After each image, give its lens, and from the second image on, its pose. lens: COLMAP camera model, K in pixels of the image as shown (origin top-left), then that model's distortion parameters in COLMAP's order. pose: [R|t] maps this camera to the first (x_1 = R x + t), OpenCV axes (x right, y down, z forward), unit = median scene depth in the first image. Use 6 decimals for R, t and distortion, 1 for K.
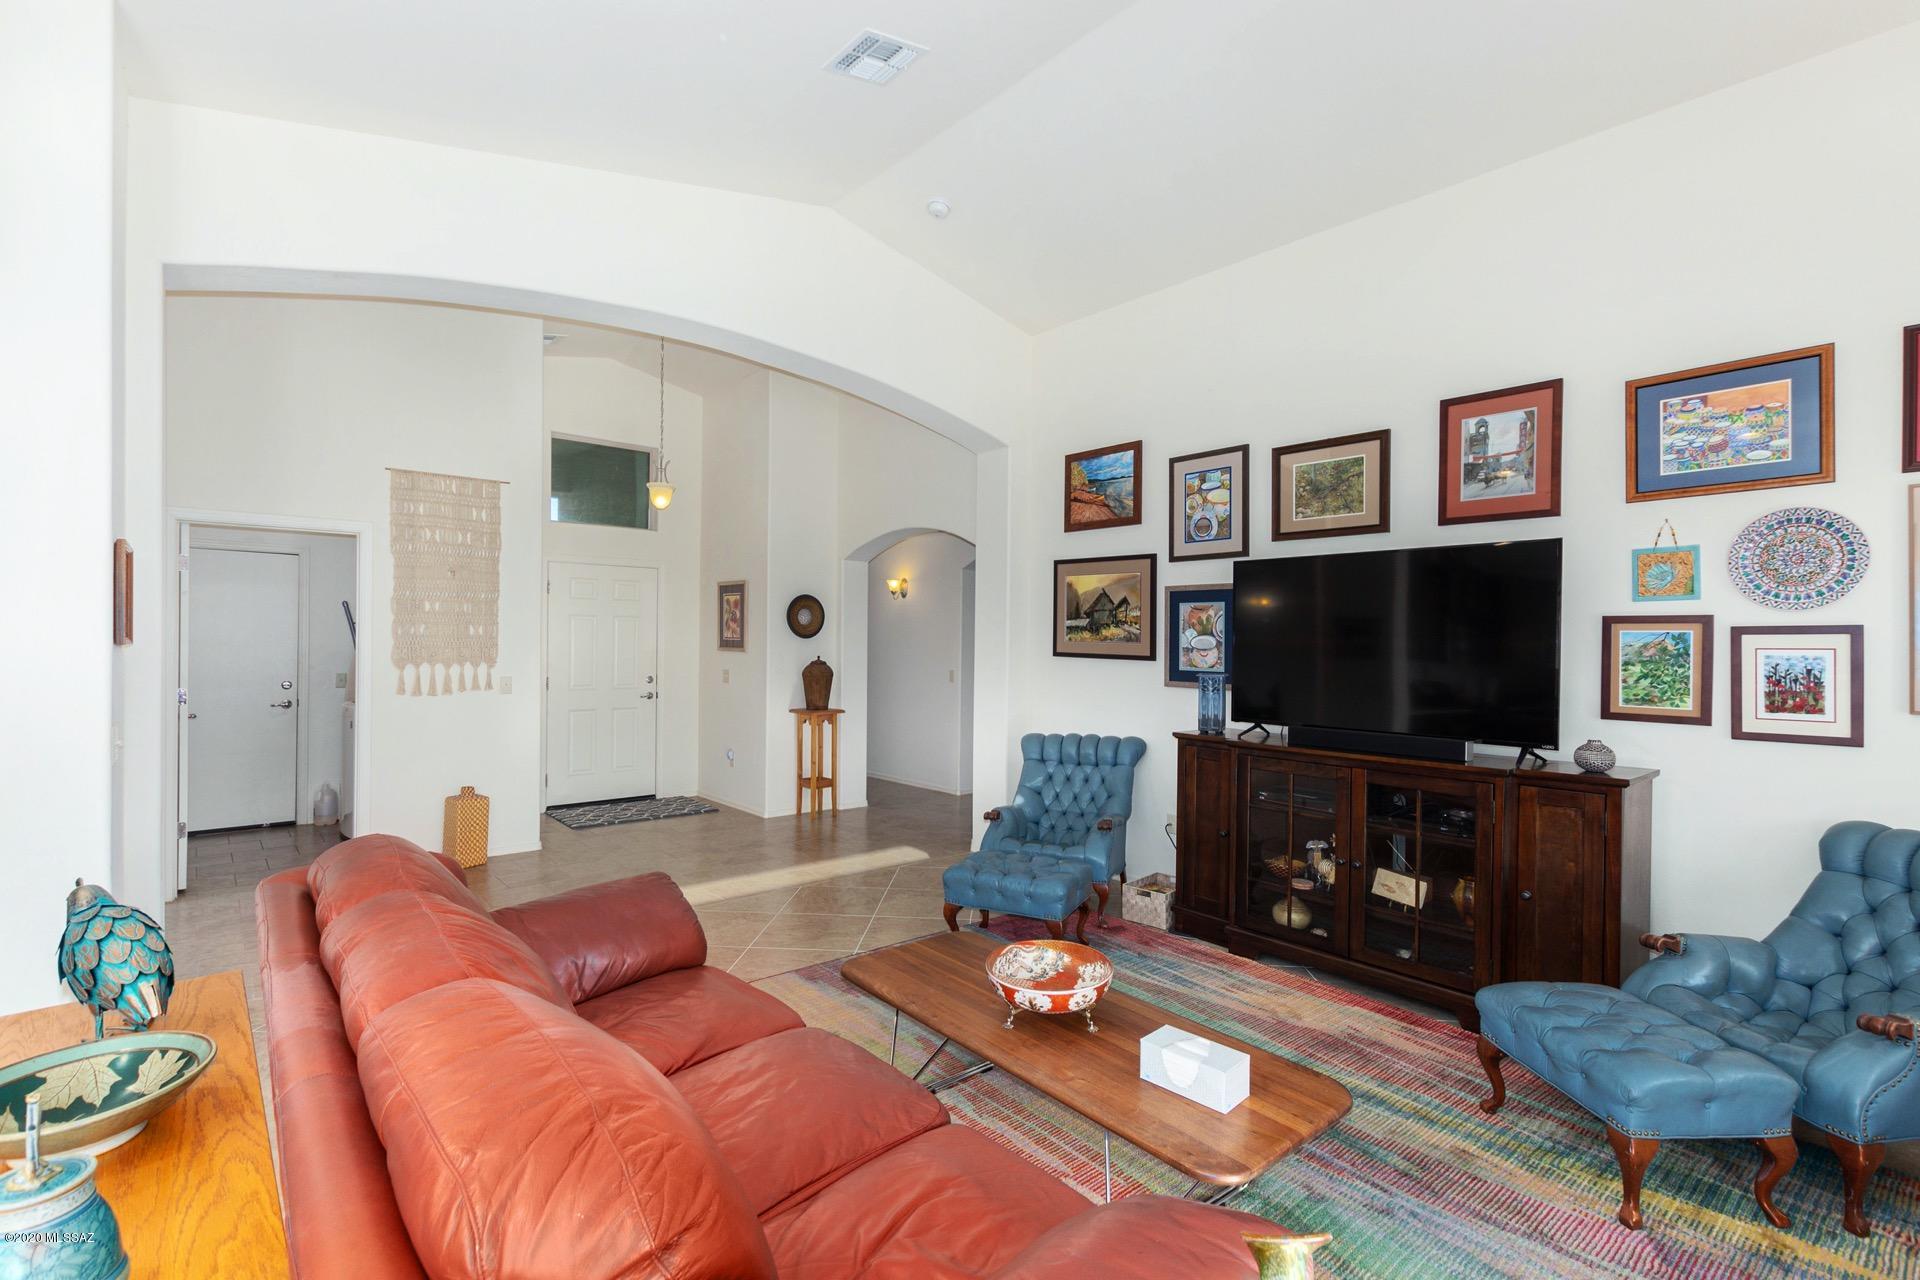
lens RADIAL K [[872.0, 0, 956.8], [0, 872.0, 646.1], [0, 0, 1]] dist [0.010987, -0.004684]
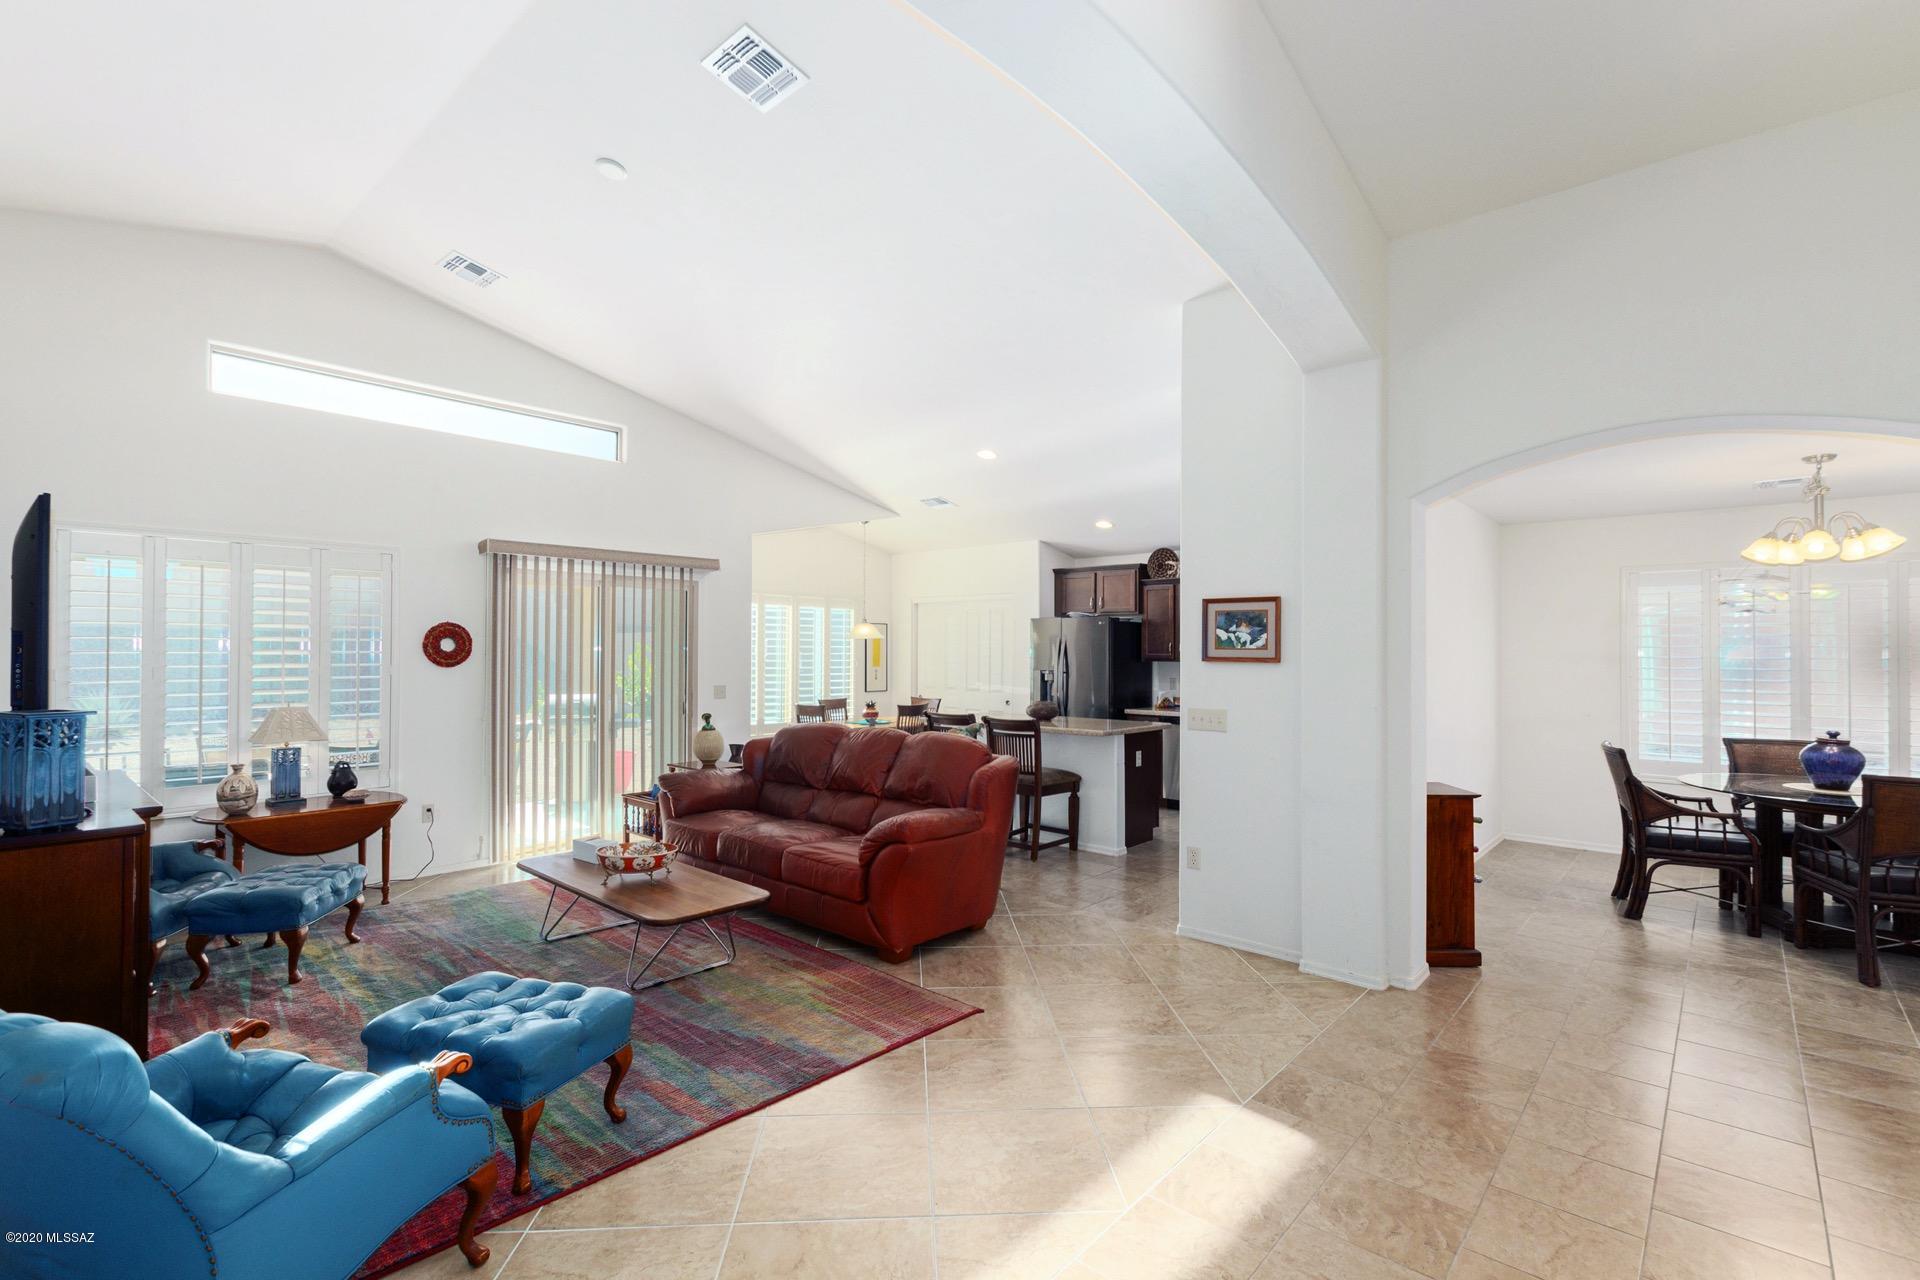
lens RADIAL K [[872.0, 0, 952.2], [0, 872.0, 641.6], [0, 0, 1]] dist [0.010987, -0.004684]
pose [[-0.992159, -0.015325, -0.124039, -0.143004], [-0.014668, 0.999873, -0.006203, -0.011801], [0.124118, -0.004335, -0.992258, 1.421603]]
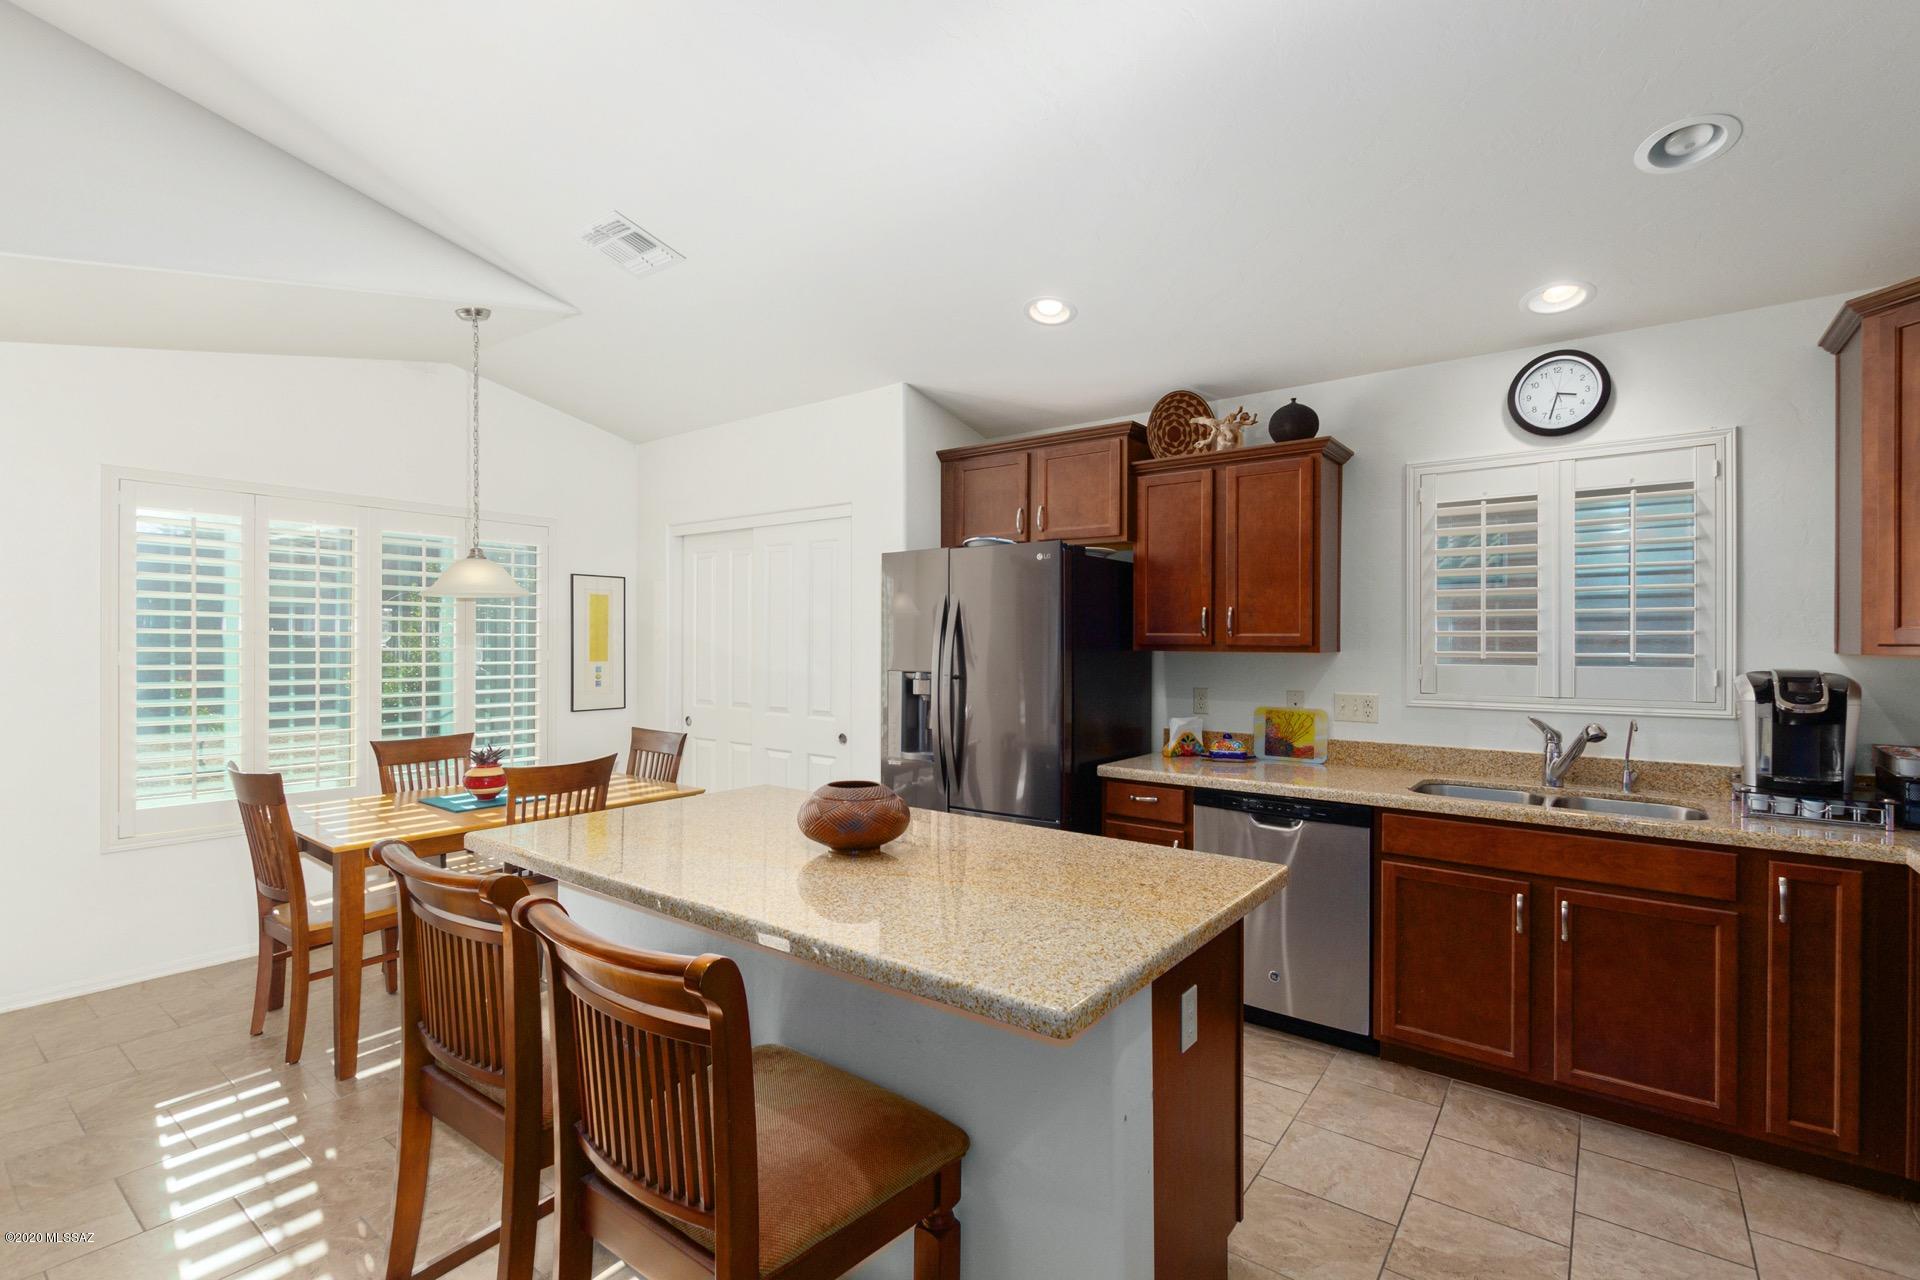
lens RADIAL K [[872.0, 0, 952.1], [0, 872.0, 642.7], [0, 0, 1]] dist [0.010987, -0.004684]
pose [[-0.980023, -0.013073, -0.198455, -0.435992], [-0.014901, 0.999859, 0.007723, 0.001345], [0.198327, 0.010526, -0.980079, 0.430274]]
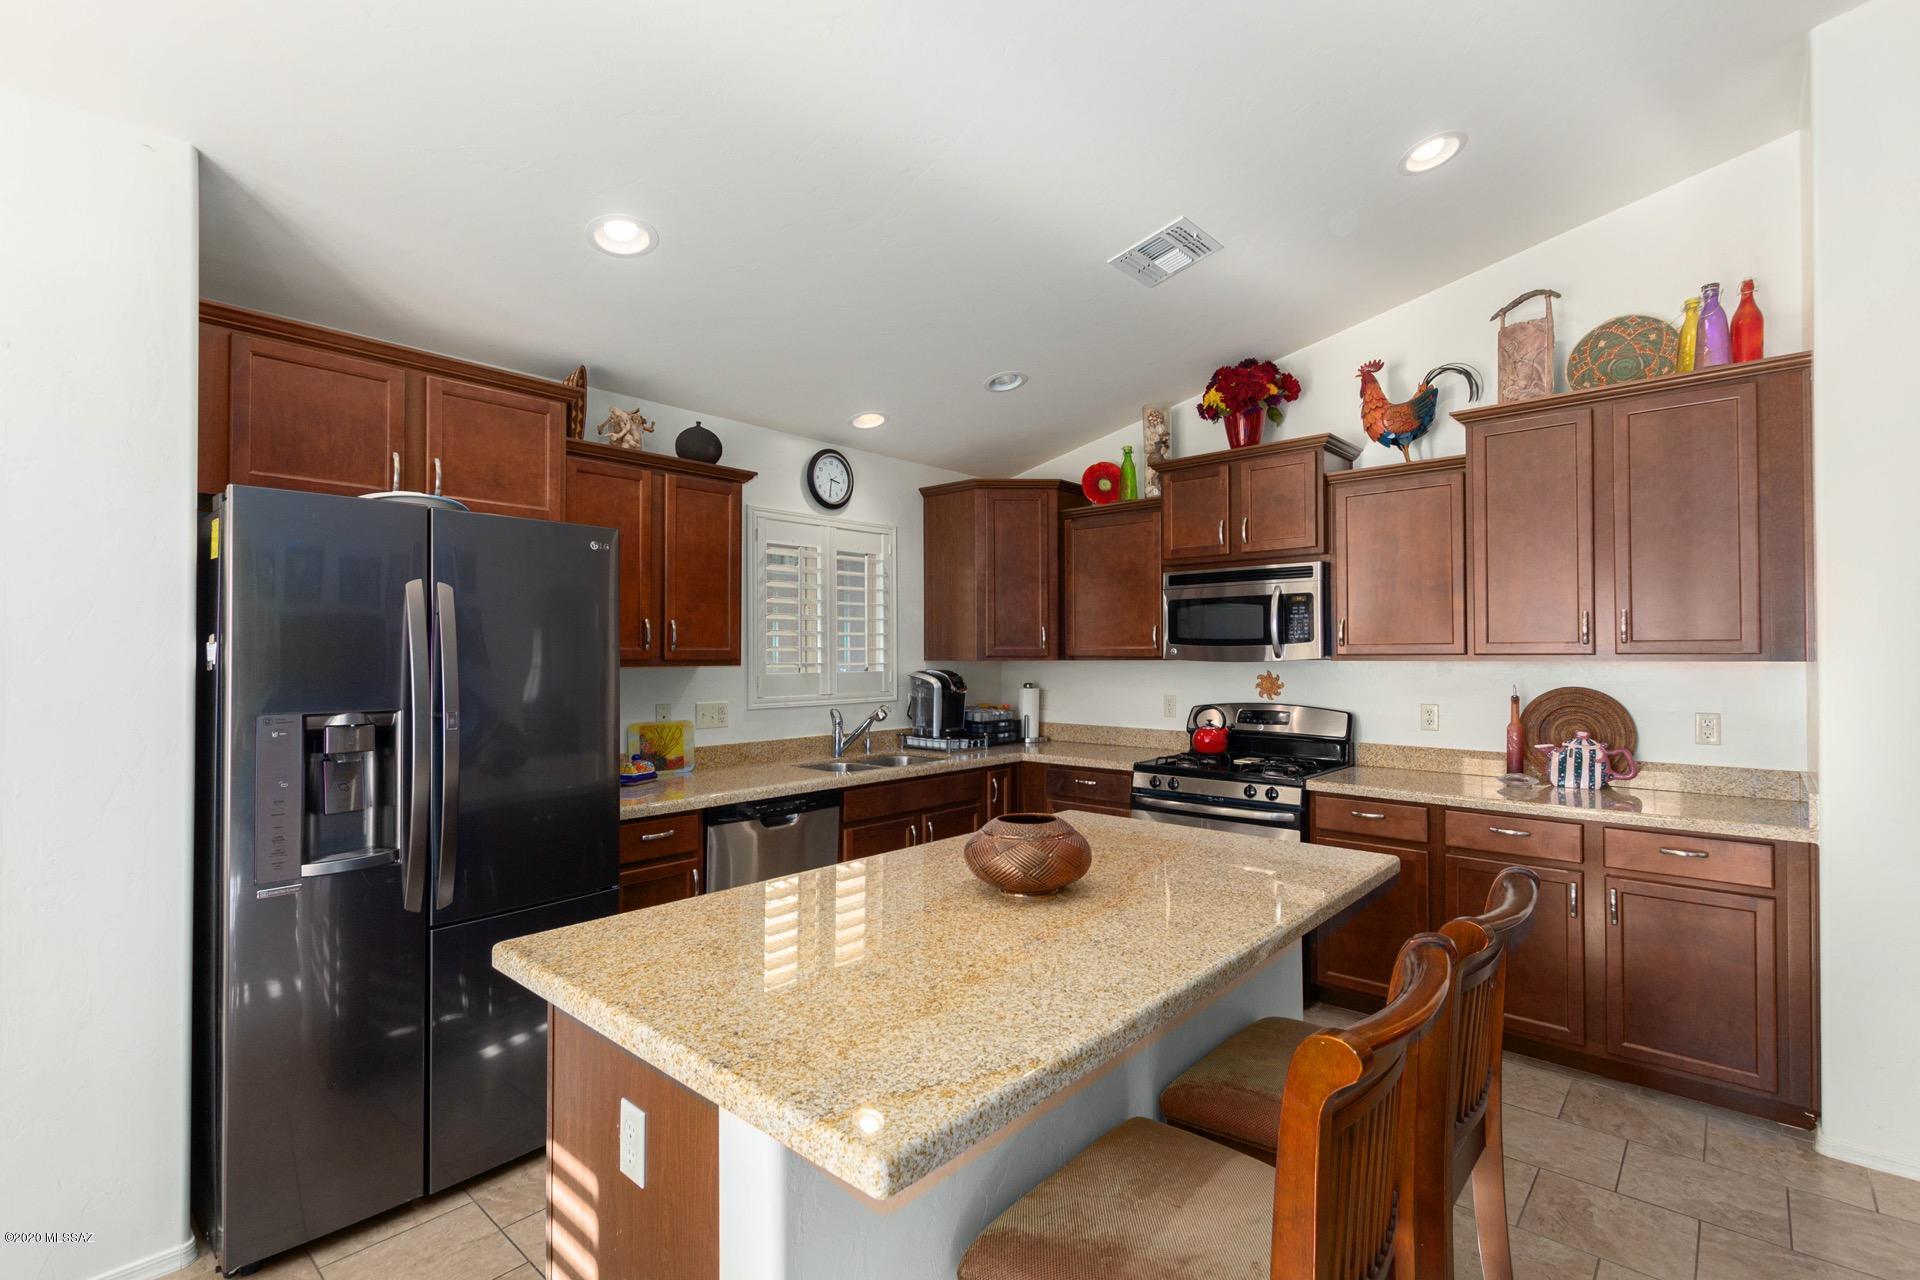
lens RADIAL K [[872.0, 0, 952.8], [0, 872.0, 649.6], [0, 0, 1]] dist [0.010987, -0.004684]
pose [[0.117322, -0.016475, -0.992957, -0.089556], [-0.006110, 0.999831, -0.017311, 0.008286], [0.993075, 0.008098, 0.117202, -0.089026]]
